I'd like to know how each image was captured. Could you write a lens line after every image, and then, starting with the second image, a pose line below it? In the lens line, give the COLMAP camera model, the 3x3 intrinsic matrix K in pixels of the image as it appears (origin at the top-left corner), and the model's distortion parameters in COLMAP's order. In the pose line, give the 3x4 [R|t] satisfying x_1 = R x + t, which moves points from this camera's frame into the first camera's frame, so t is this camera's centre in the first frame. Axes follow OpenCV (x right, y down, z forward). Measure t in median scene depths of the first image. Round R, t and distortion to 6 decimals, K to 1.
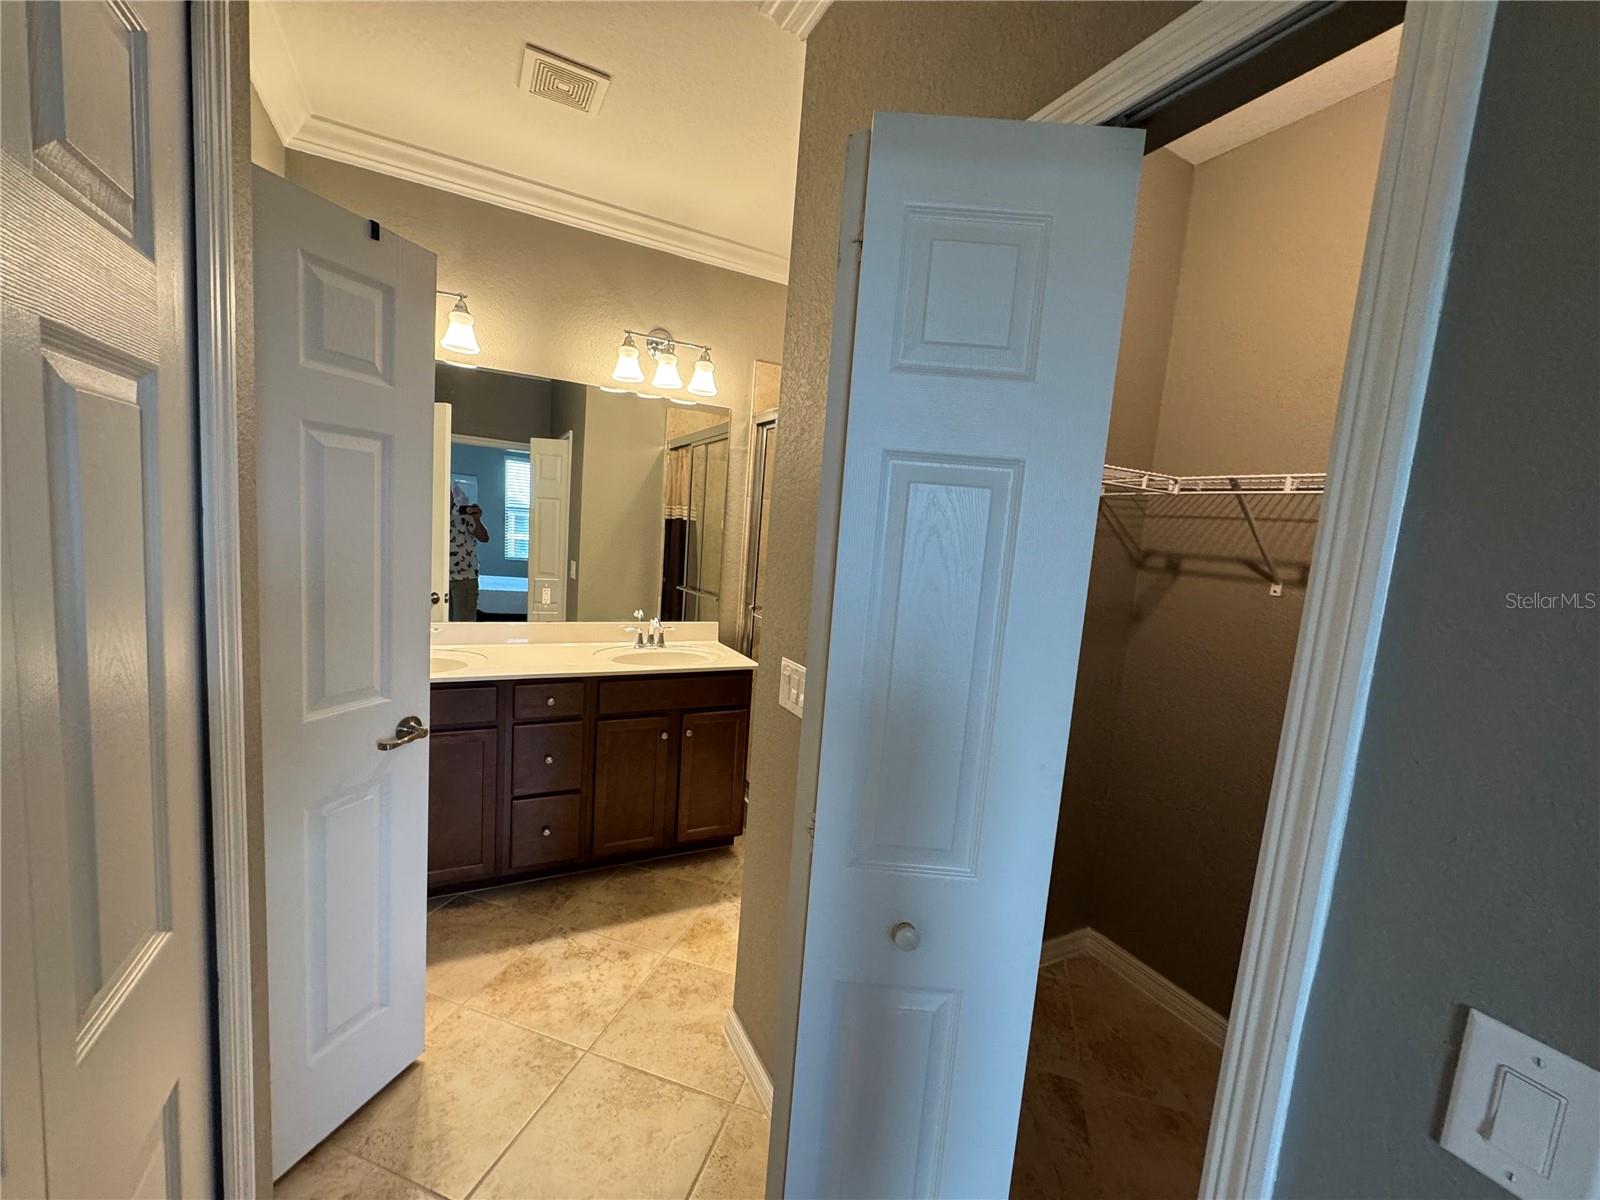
lens RADIAL K [[642.3, 0, 804.4], [0, 642.3, 603.0], [0, 0, 1]] dist [0.000273, 0.000136]
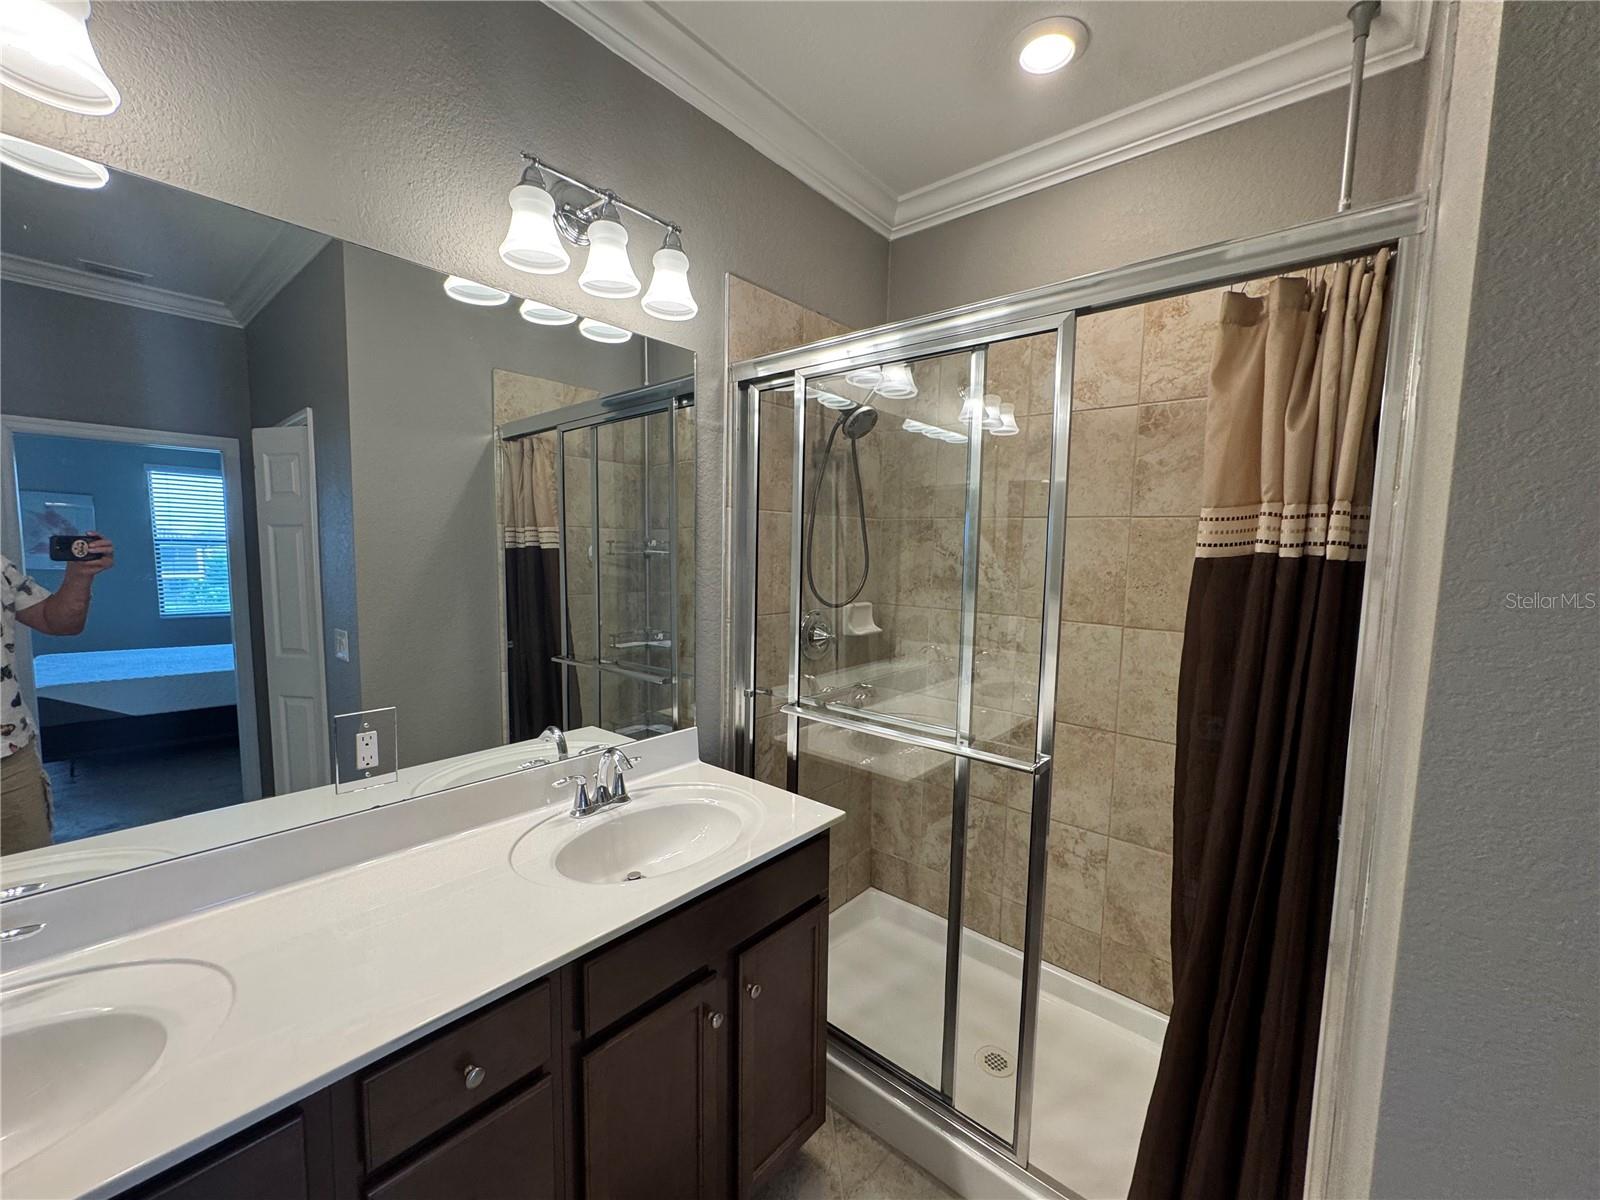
lens RADIAL K [[642.3, 0, 797.8], [0, 642.3, 604.8], [0, 0, 1]] dist [0.000273, 0.000136]
pose [[0.932503, -0.084335, 0.351177, -0.178740], [0.090429, 0.995902, -0.000957, -0.051181], [-0.349657, 0.032649, 0.936309, 0.320378]]
